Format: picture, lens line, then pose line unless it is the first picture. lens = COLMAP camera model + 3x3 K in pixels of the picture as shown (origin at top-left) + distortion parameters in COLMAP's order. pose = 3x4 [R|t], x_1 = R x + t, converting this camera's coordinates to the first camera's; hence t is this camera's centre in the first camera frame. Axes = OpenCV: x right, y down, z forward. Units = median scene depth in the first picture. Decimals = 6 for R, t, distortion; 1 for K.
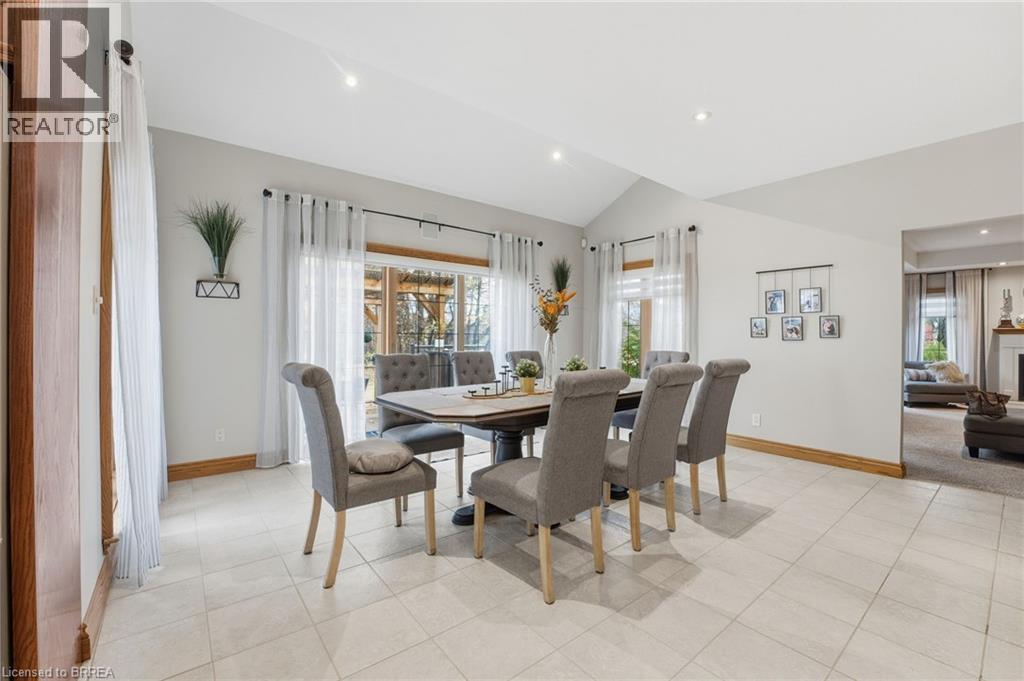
lens RADIAL K [[418.3, 0, 505.7], [0, 418.3, 339.3], [0, 0, 1]] dist [-0.024472, 0.001658]
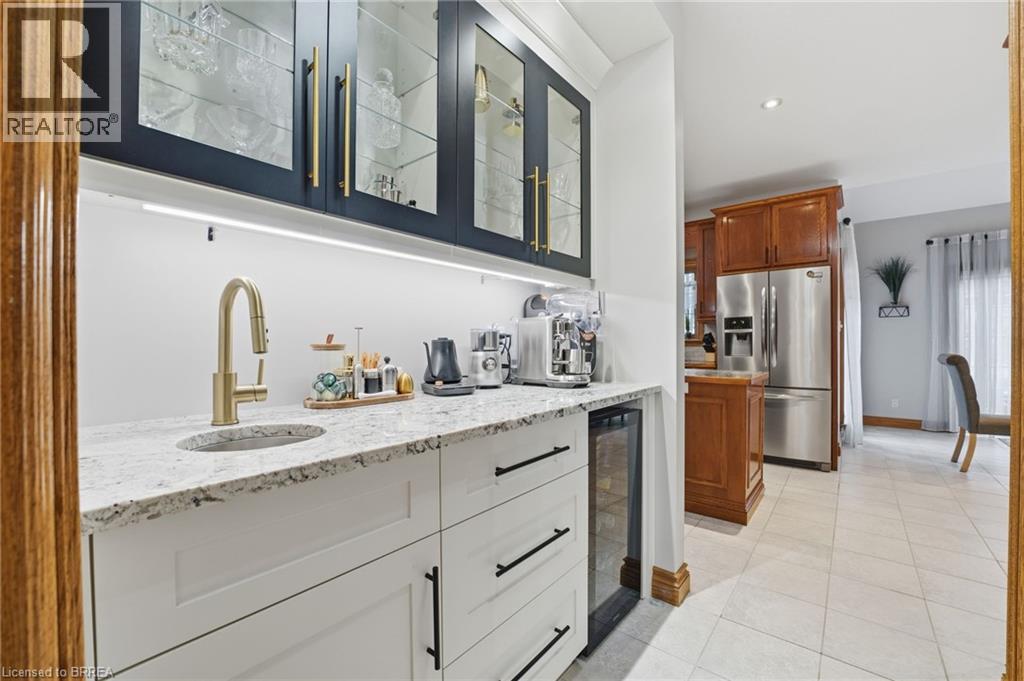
lens RADIAL K [[418.3, 0, 513.2], [0, 418.3, 344.4], [0, 0, 1]] dist [-0.024472, 0.001658]
pose [[0.208759, -0.005291, -0.977953, 0.545000], [-0.000288, 0.999985, -0.005472, 0.014848], [0.977967, 0.001424, 0.208754, -0.767269]]
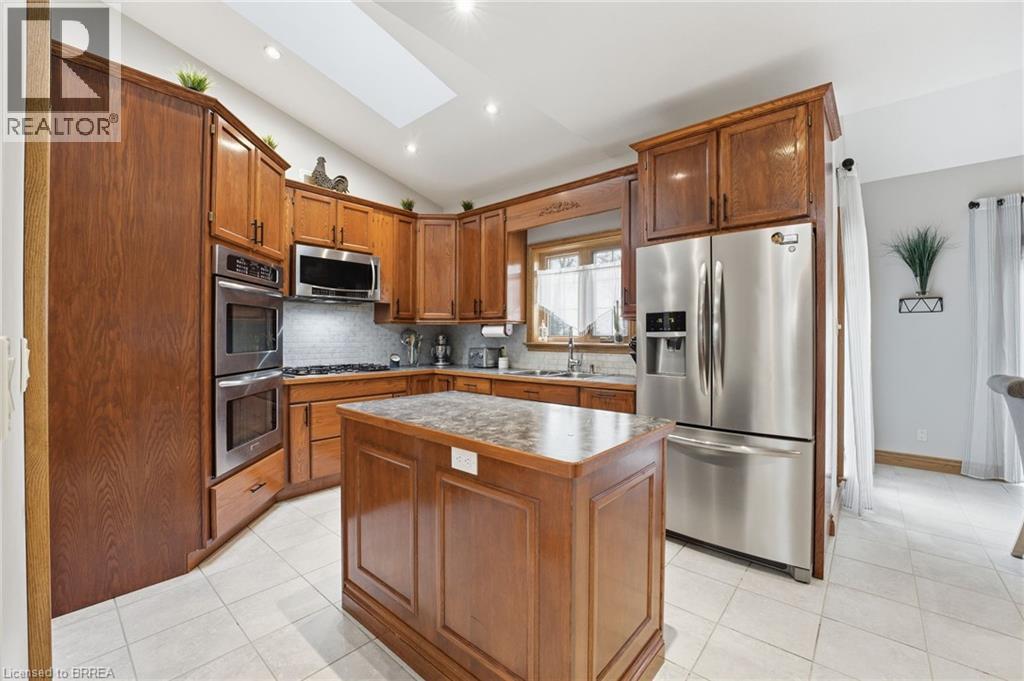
lens RADIAL K [[418.3, 0, 509.0], [0, 418.3, 336.7], [0, 0, 1]] dist [-0.024472, 0.001658]
pose [[0.177255, -0.008754, -0.984126, 0.200842], [-0.006002, 0.999932, -0.009976, -0.016775], [0.984147, 0.007675, 0.177191, -0.300911]]
